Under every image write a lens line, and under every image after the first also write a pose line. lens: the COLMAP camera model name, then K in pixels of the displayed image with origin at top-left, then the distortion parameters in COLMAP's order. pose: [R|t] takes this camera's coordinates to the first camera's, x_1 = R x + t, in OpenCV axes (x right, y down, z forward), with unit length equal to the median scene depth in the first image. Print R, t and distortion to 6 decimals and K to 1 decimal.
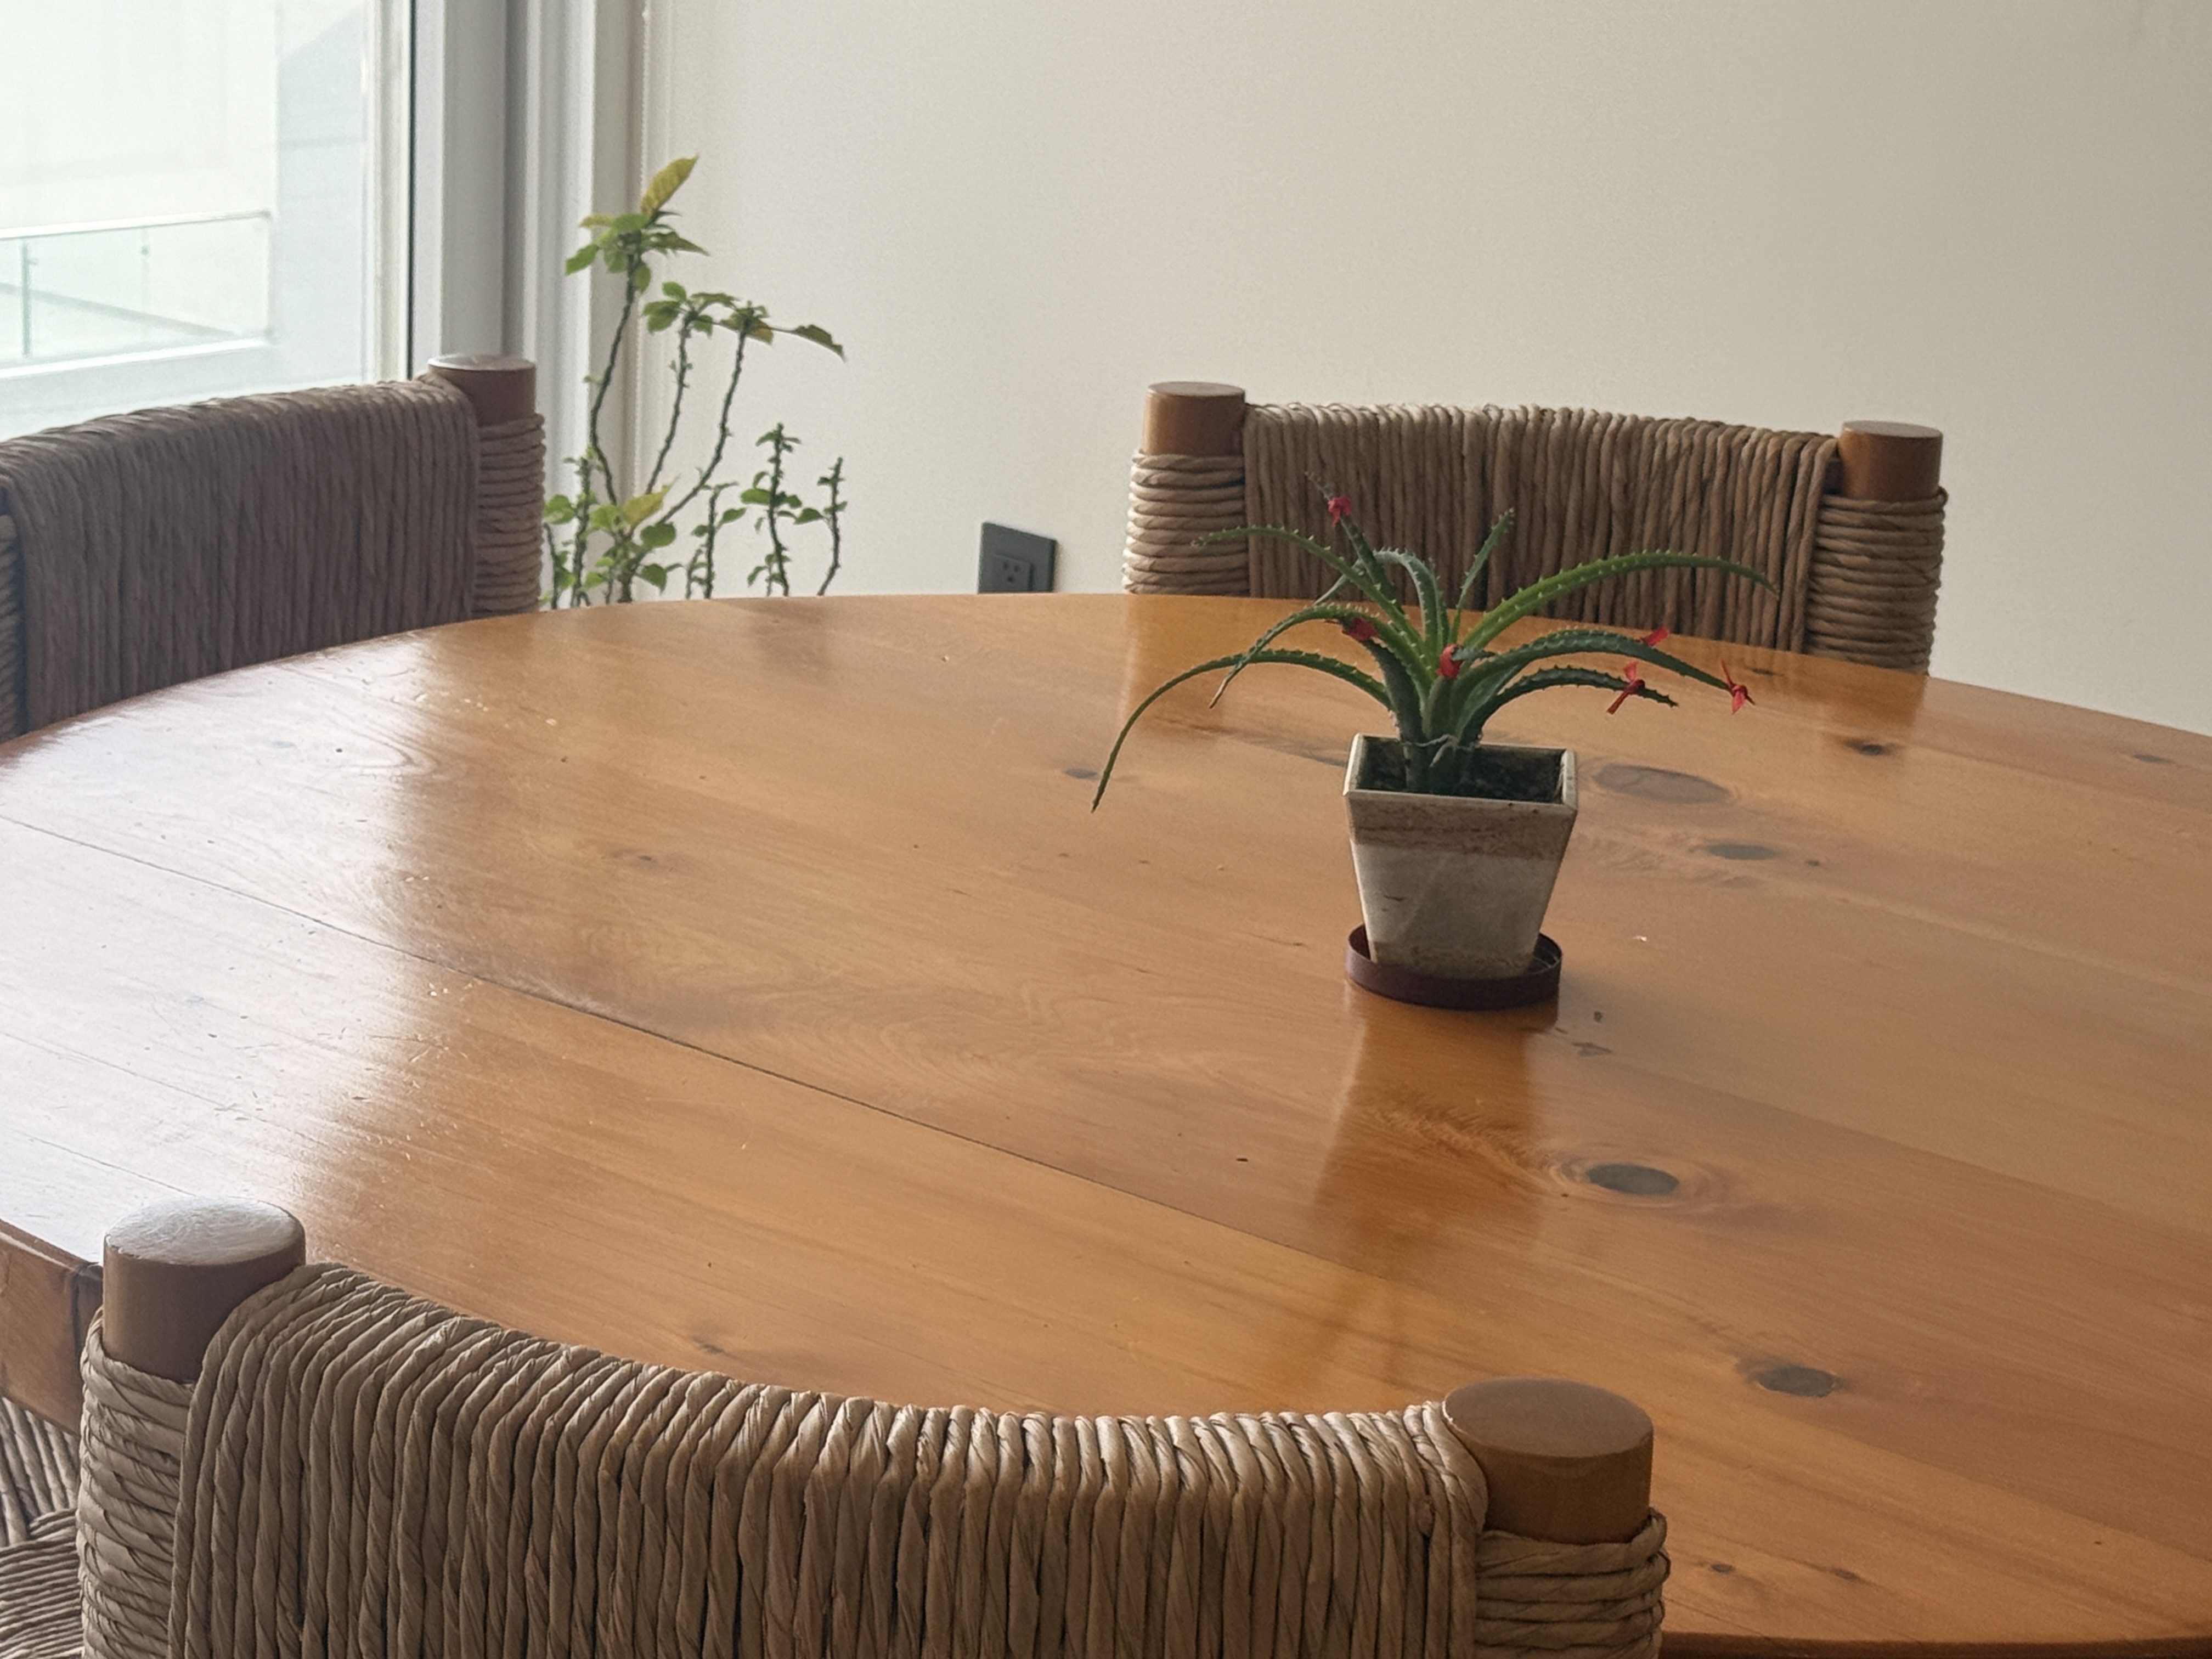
lens RADIAL K [[4850.8, 0, 1105.9], [0, 4850.8, 829.1], [0, 0, 1]] dist [0.109458, 0.000000]
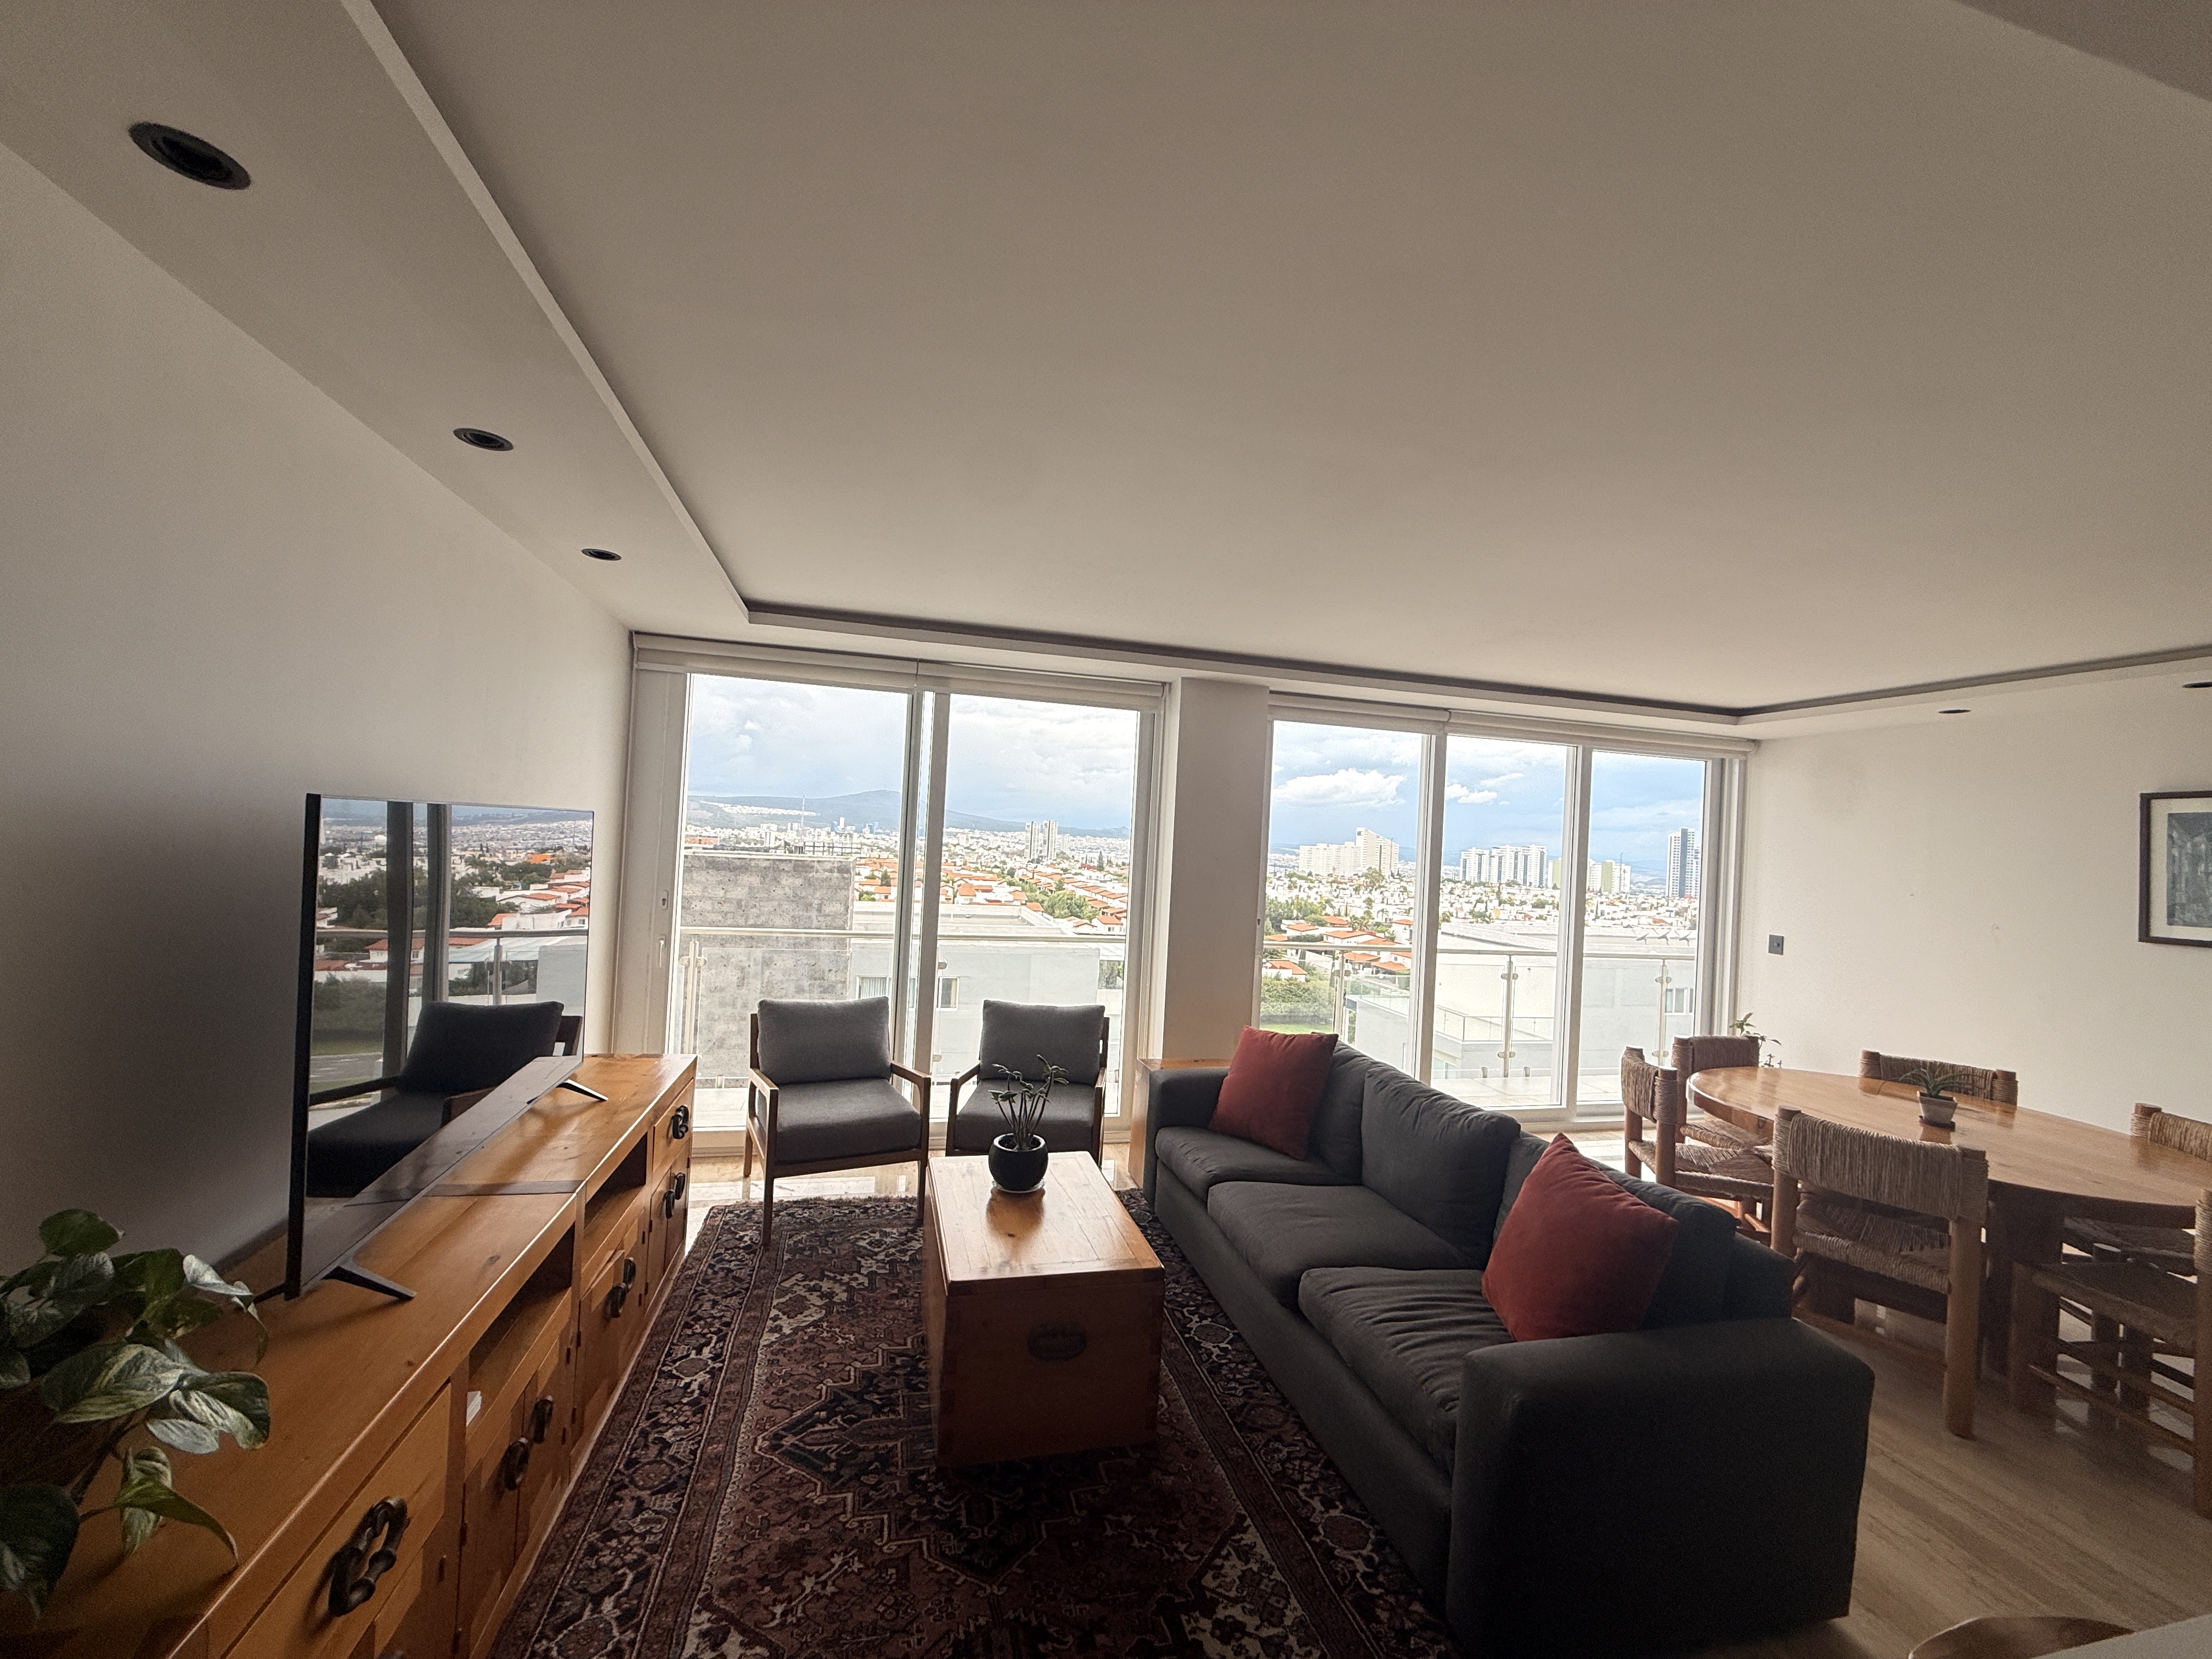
lens RADIAL K [[876.7, 0, 1103.7], [0, 876.7, 831.3], [0, 0, 1]] dist [0.000071, 0.000330]
pose [[0.809295, -0.014656, -0.587220, -0.137898], [-0.169970, 0.951080, -0.257985, 0.133438], [0.562274, 0.308596, 0.767214, -0.775061]]
